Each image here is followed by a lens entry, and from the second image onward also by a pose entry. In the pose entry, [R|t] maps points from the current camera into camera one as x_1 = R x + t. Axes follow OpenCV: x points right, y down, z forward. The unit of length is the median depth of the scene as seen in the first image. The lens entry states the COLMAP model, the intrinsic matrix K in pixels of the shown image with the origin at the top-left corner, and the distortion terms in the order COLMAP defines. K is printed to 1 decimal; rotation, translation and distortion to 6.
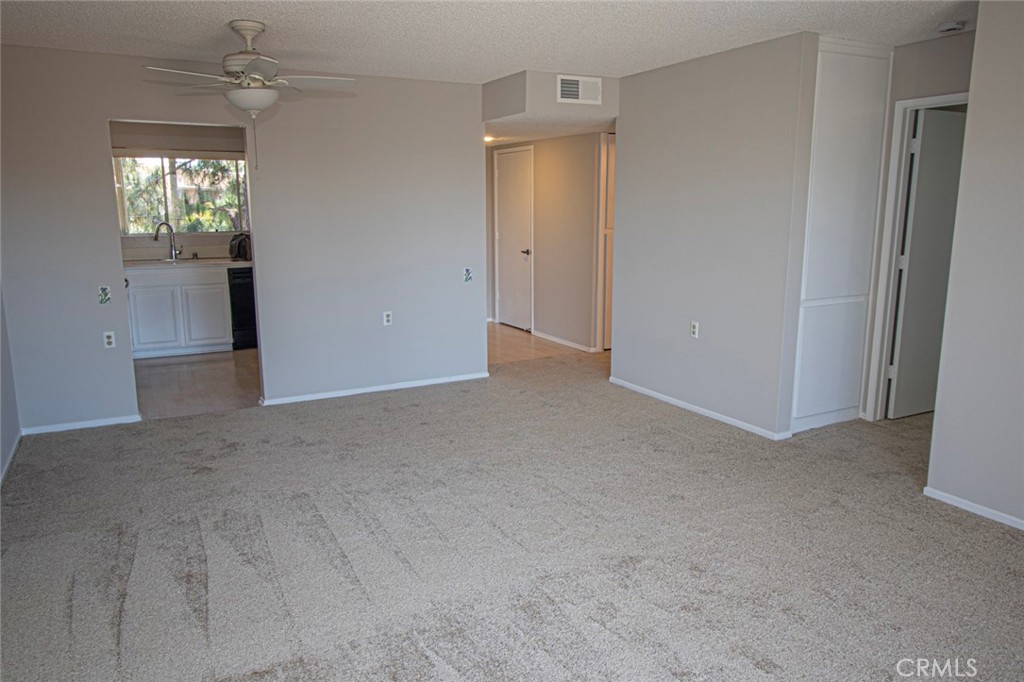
lens RADIAL K [[746.1, 0, 511.7], [0, 746.1, 339.4], [0, 0, 1]] dist [0.006690, 0.002401]
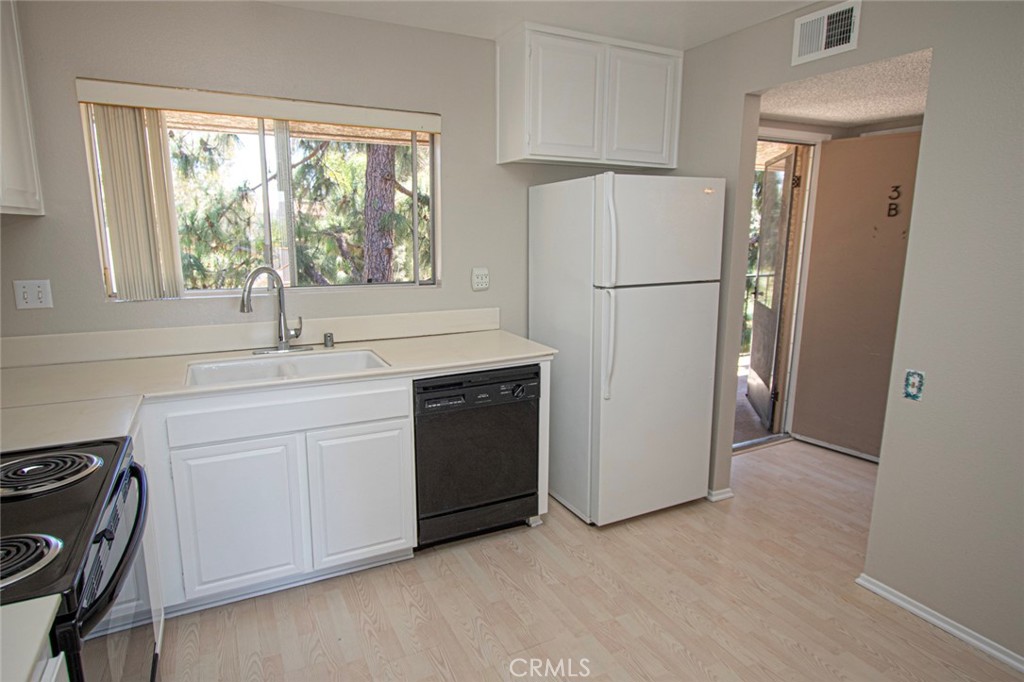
lens RADIAL K [[581.0, 0, 512.6], [0, 581.0, 343.5], [0, 0, 1]] dist [-0.001836, -0.000178]
pose [[0.999795, 0.019822, -0.004117, -0.184252], [-0.019766, 0.999718, 0.013161, -0.069530], [0.004377, -0.013077, 0.999905, 0.383386]]
